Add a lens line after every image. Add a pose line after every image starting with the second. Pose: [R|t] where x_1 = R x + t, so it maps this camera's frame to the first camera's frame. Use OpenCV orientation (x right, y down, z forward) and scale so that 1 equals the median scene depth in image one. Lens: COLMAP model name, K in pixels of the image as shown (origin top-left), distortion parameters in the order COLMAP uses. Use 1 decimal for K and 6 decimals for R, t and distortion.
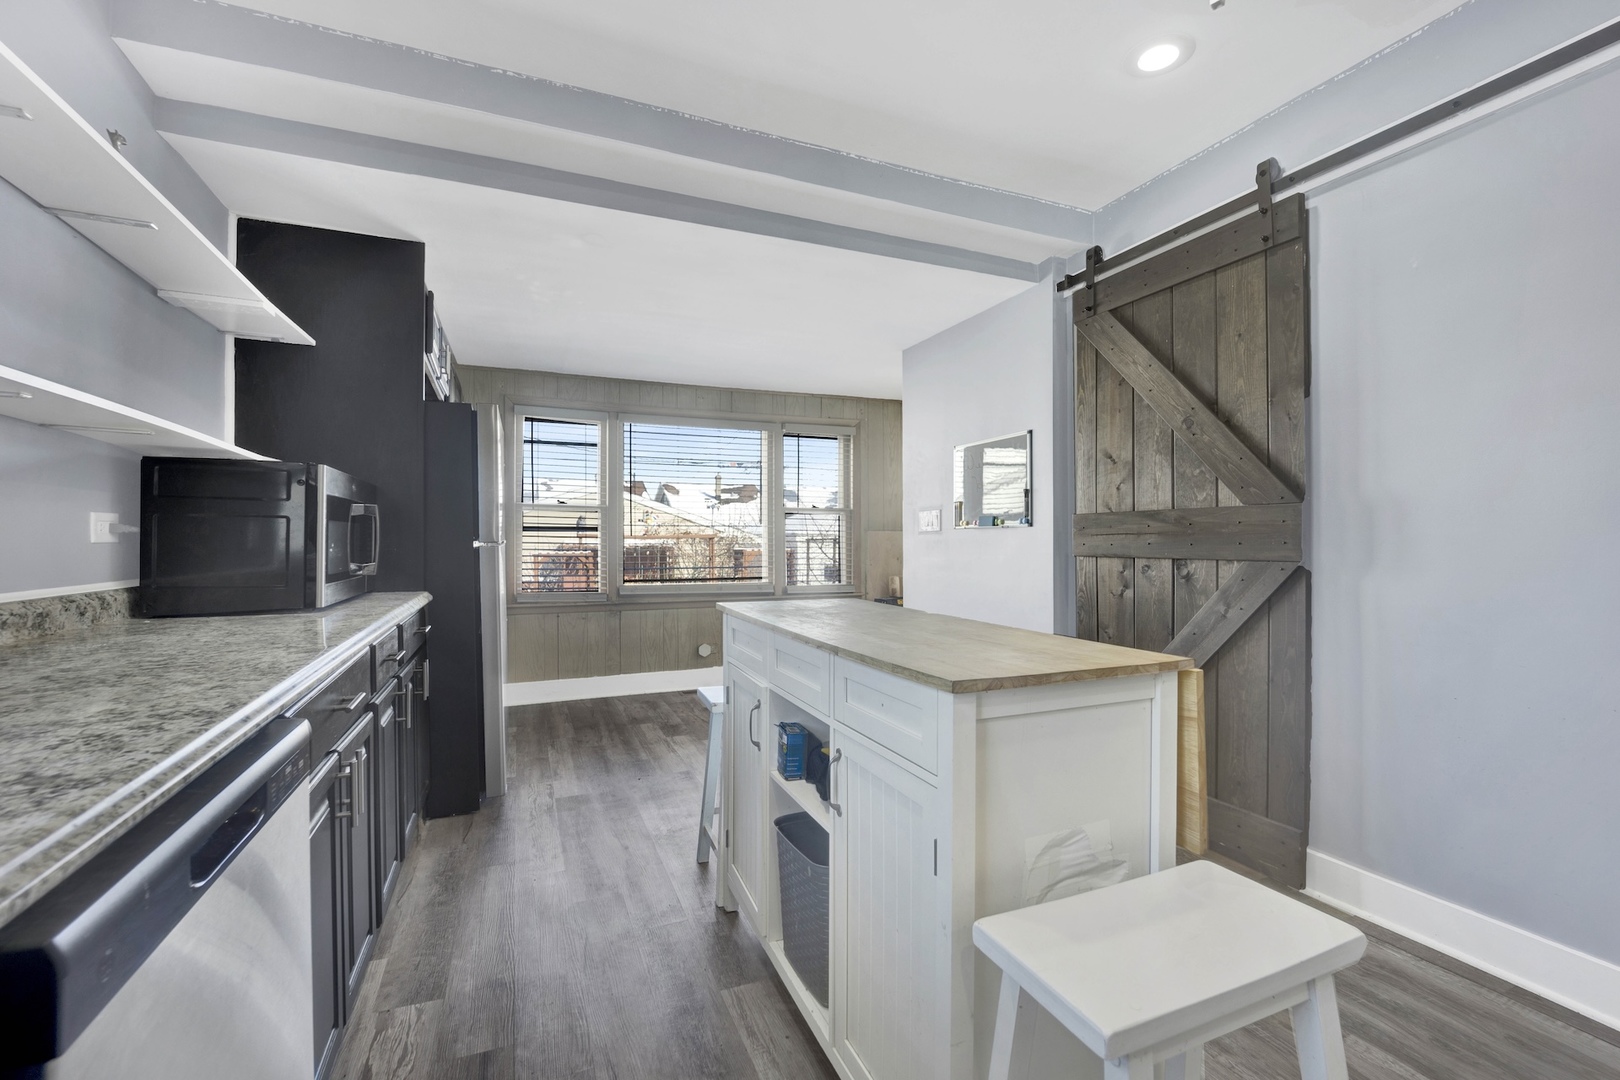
lens RADIAL K [[671.6, 0, 810.0], [0, 671.6, 540.0], [0, 0, 1]] dist [-0.017075, 0.000001]
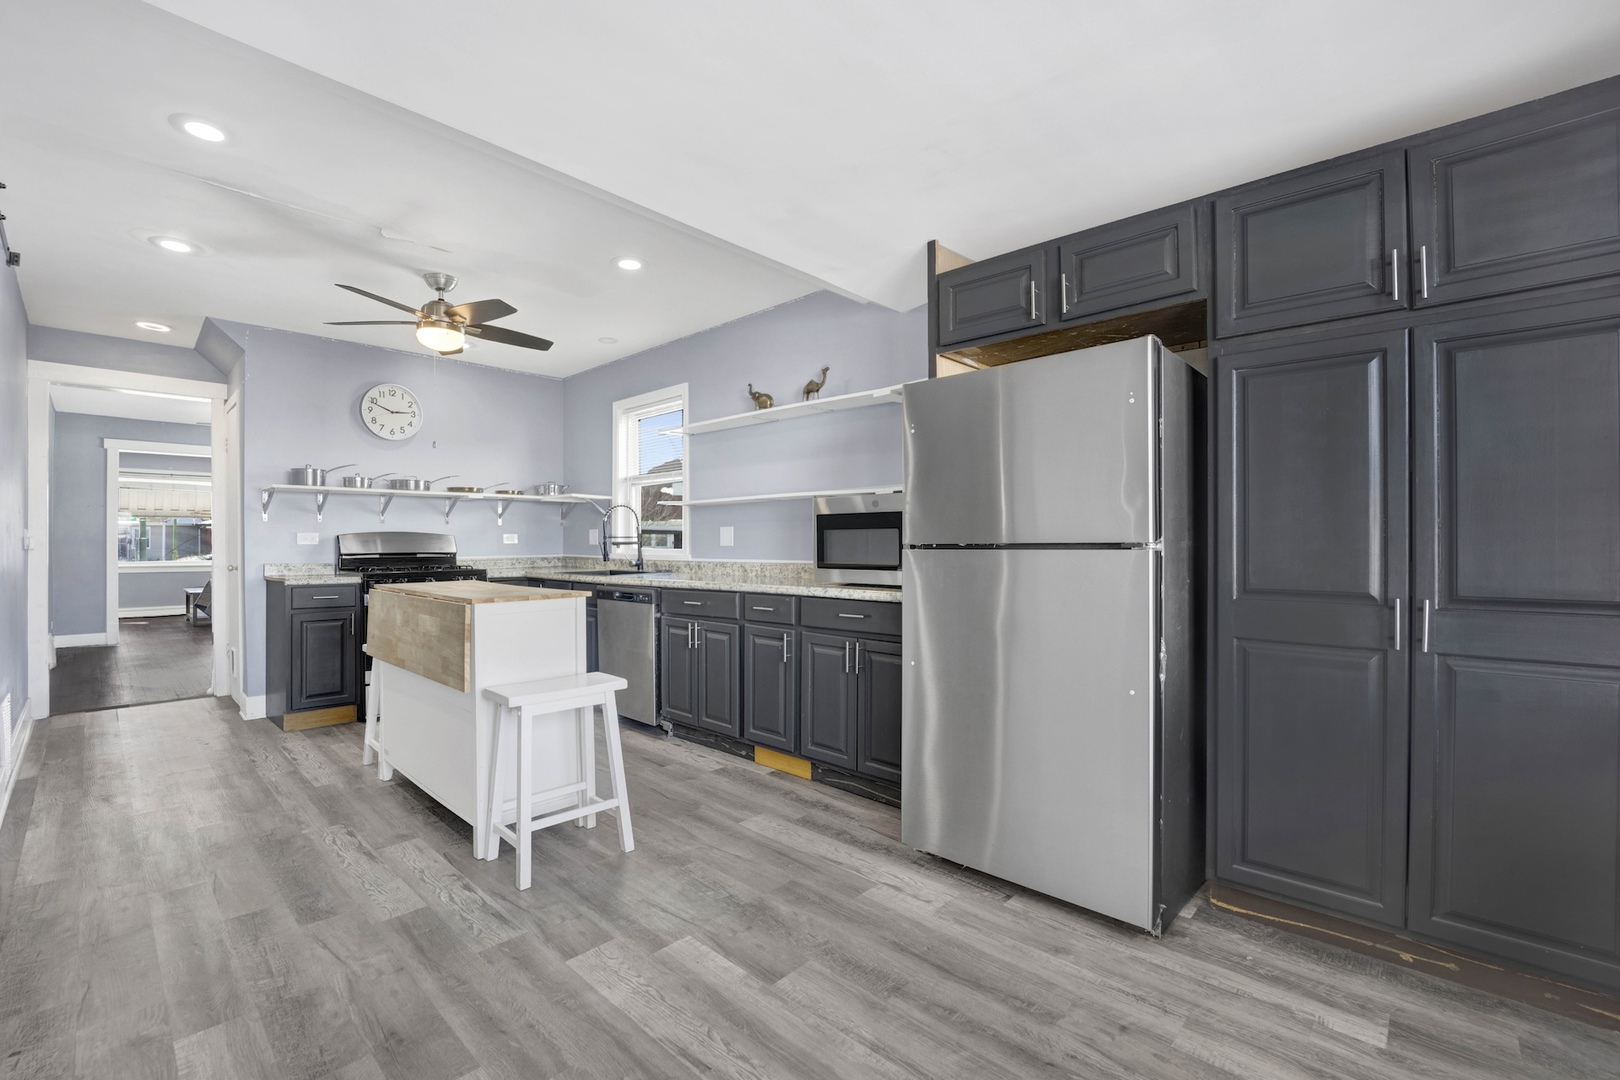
lens RADIAL K [[702.7, 0, 810.0], [0, 702.7, 540.0], [0, 0, 1]] dist [-0.022277, -0.000001]
pose [[-0.916110, 0.002750, -0.400918, 0.005128], [0.003617, 0.999992, -0.001406, -0.001484], [0.400911, -0.002738, -0.916113, 1.222862]]
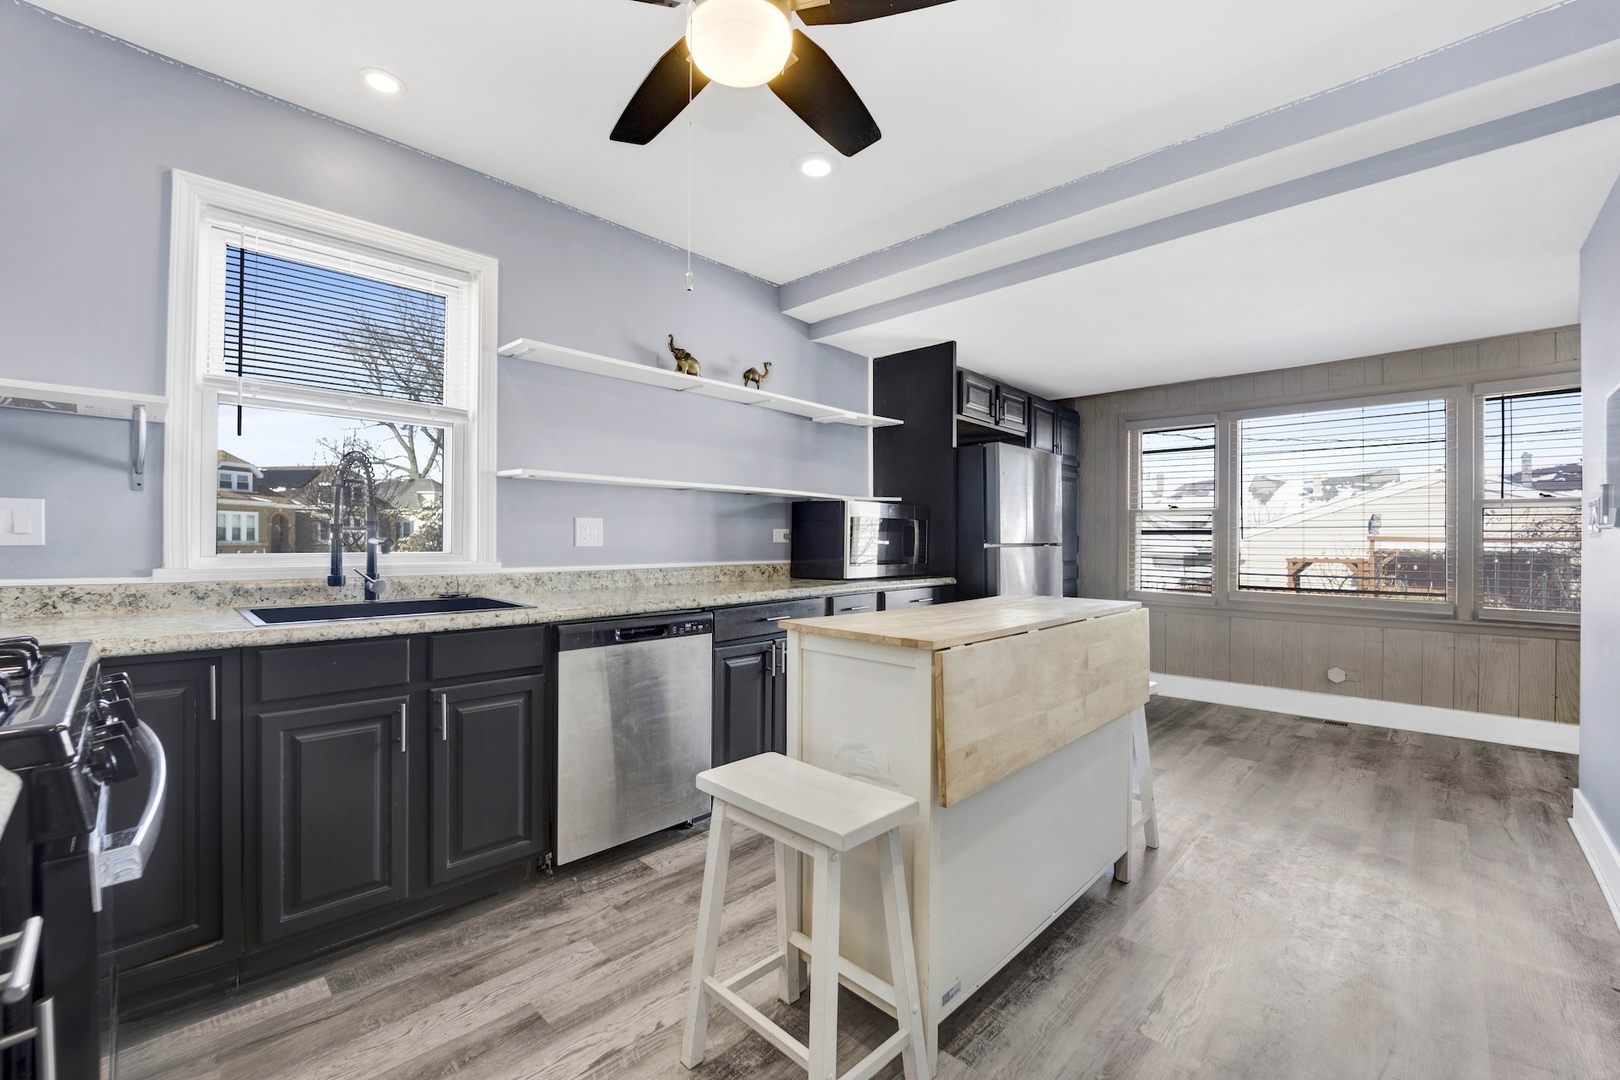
lens RADIAL K [[671.6, 0, 810.0], [0, 671.6, 540.0], [0, 0, 1]] dist [-0.017075, 0.000001]
pose [[0.399715, 0.002552, -0.916636, 0.428317], [-0.005050, 0.999987, 0.000582, -0.002655], [0.916626, 0.004396, 0.399723, 0.078067]]
